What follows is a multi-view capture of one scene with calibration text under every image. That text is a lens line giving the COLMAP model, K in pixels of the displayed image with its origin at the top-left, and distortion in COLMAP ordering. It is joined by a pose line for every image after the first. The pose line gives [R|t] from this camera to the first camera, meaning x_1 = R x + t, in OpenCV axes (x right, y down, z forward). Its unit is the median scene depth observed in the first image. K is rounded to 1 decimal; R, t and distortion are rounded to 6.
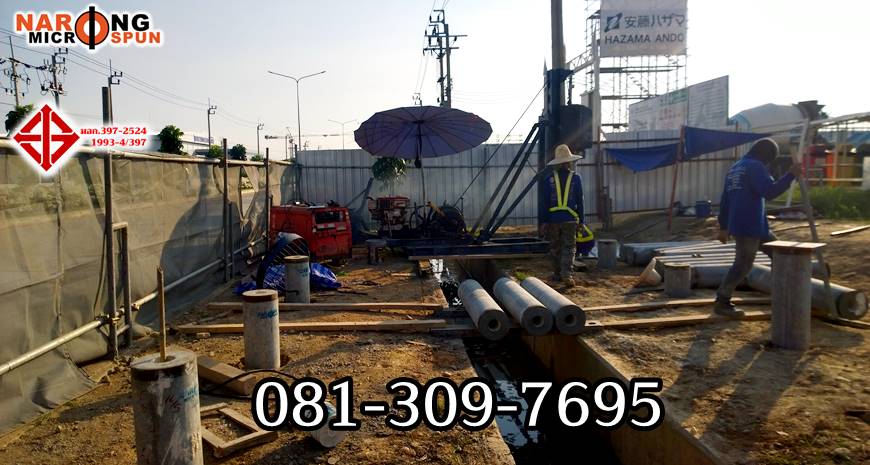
lens RADIAL K [[643.2, 0, 421.6], [0, 643.2, 219.8], [0, 0, 1]] dist [0.092479, -0.112877]
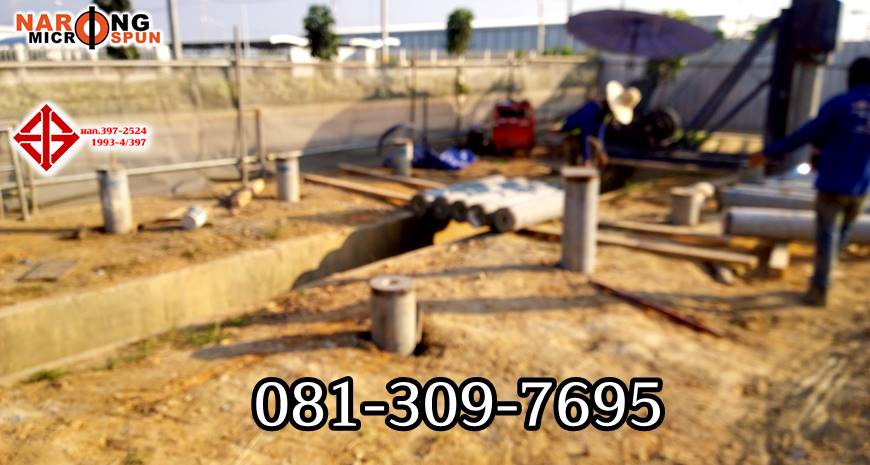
lens RADIAL K [[647.0, 0, 435.0], [0, 647.0, 232.5], [0, 0, 1]] dist [0.046795, -0.070732]
pose [[0.699389, 0.203127, -0.685269, 0.148603], [-0.067315, 0.973224, 0.219781, -0.010458], [0.711564, -0.107584, 0.694336, 0.017262]]
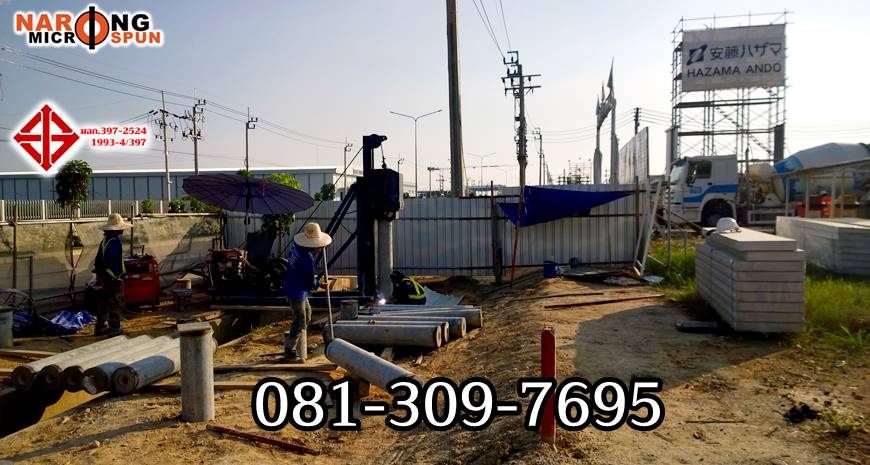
lens RADIAL K [[635.2, 0, 426.0], [0, 635.2, 228.1], [0, 0, 1]] dist [0.066048, -0.061282]
pose [[0.964976, 0.020710, -0.261518, 0.164318], [-0.028707, 0.999229, -0.026795, -0.015354], [0.260762, 0.033364, 0.964827, 0.004583]]
